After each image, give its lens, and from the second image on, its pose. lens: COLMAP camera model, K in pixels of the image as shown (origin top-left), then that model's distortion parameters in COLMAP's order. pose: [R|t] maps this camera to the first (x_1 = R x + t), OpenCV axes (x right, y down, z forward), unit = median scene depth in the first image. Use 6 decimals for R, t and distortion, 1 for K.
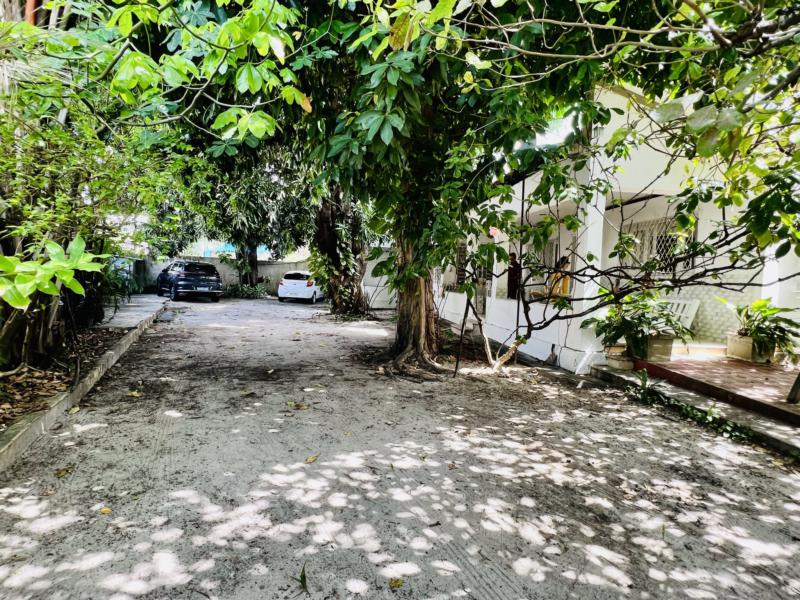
lens RADIAL K [[396.4, 0, 399.6], [0, 396.4, 301.3], [0, 0, 1]] dist [0.000664, 0.000028]
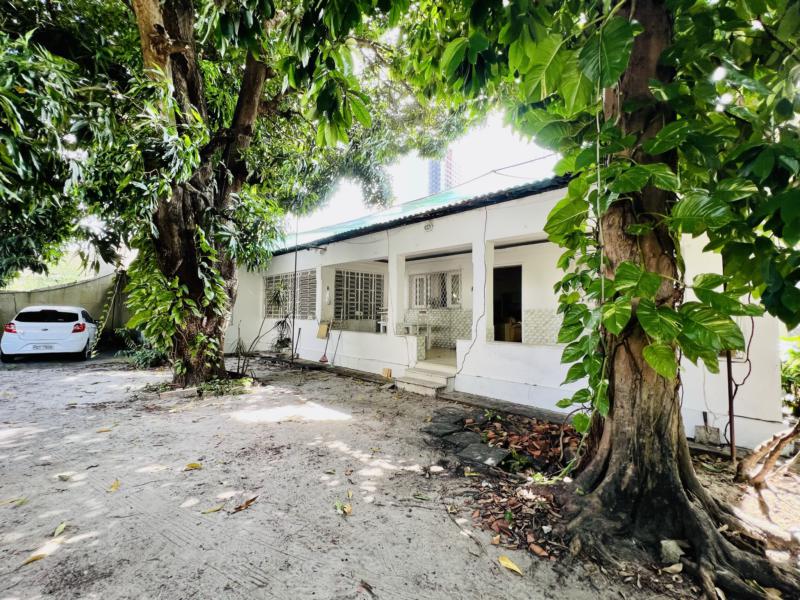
lens RADIAL K [[349.7, 0, 399.8], [0, 349.7, 298.2], [0, 0, 1]] dist [-0.002389, 0.001105]
pose [[0.796577, -0.004289, 0.604522, -0.226035], [0.050410, 0.996963, -0.059352, -0.046618], [-0.602432, 0.077753, 0.794374, 0.410858]]
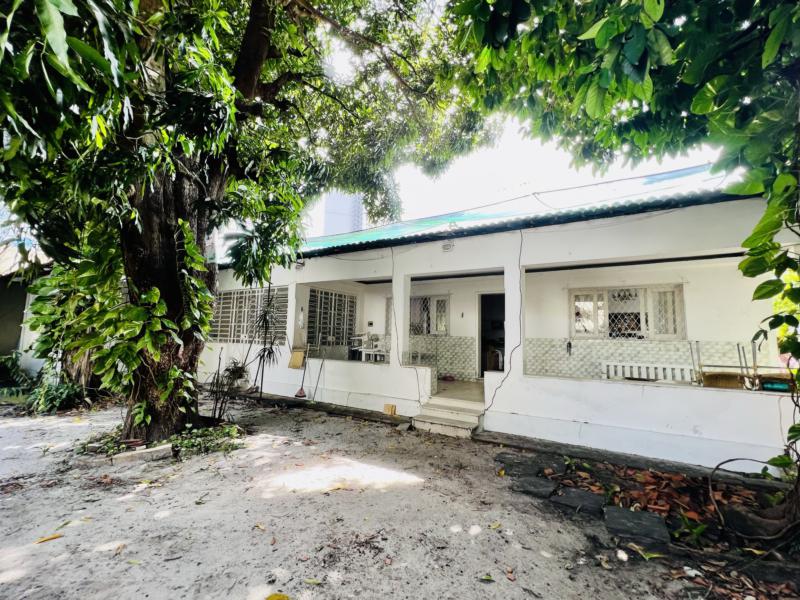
lens RADIAL K [[349.7, 0, 399.9], [0, 349.7, 297.5], [0, 0, 1]] dist [-0.002389, 0.001105]
pose [[0.632155, 0.068491, 0.771809, -0.290385], [0.036048, 0.992407, -0.117592, -0.060691], [-0.774003, 0.102159, 0.624886, 0.570956]]
